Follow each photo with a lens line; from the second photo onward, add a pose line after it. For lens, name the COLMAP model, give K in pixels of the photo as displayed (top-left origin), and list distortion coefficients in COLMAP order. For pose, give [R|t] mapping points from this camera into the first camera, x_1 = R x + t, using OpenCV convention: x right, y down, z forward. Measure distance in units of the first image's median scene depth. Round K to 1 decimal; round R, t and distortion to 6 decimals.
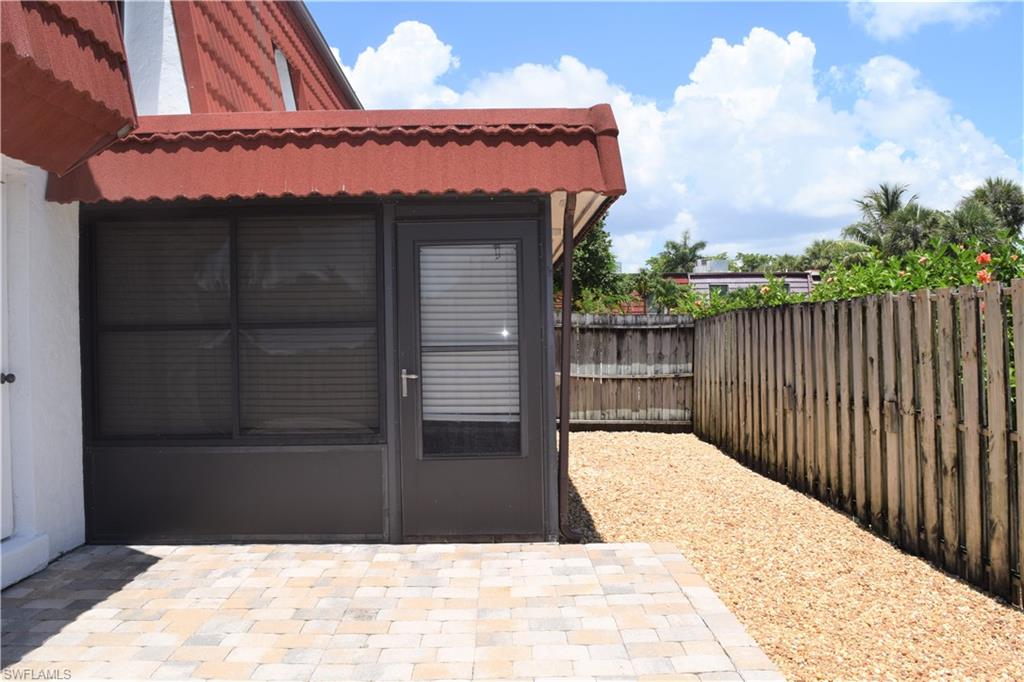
lens RADIAL K [[799.0, 0, 510.8], [0, 799.0, 342.3], [0, 0, 1]] dist [-0.075048, 0.002336]
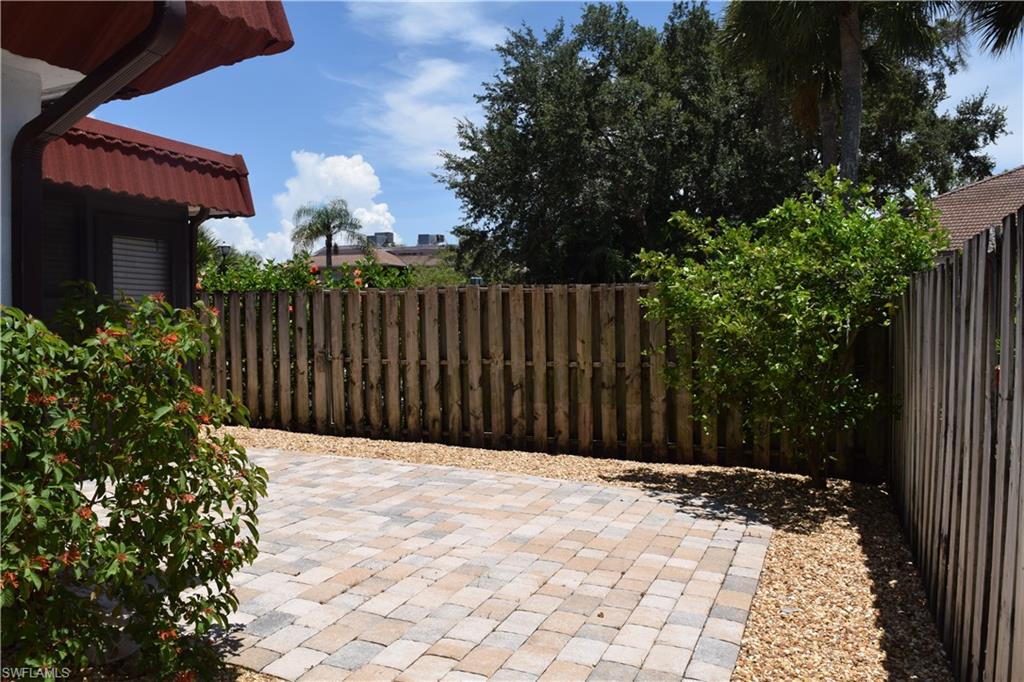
lens RADIAL K [[799.0, 0, 513.8], [0, 799.0, 339.4], [0, 0, 1]] dist [-0.075048, 0.002336]
pose [[0.387154, -0.010631, 0.921954, -1.053148], [-0.008233, 0.999854, 0.014987, 0.019390], [-0.921978, -0.013393, 0.387009, -0.051483]]
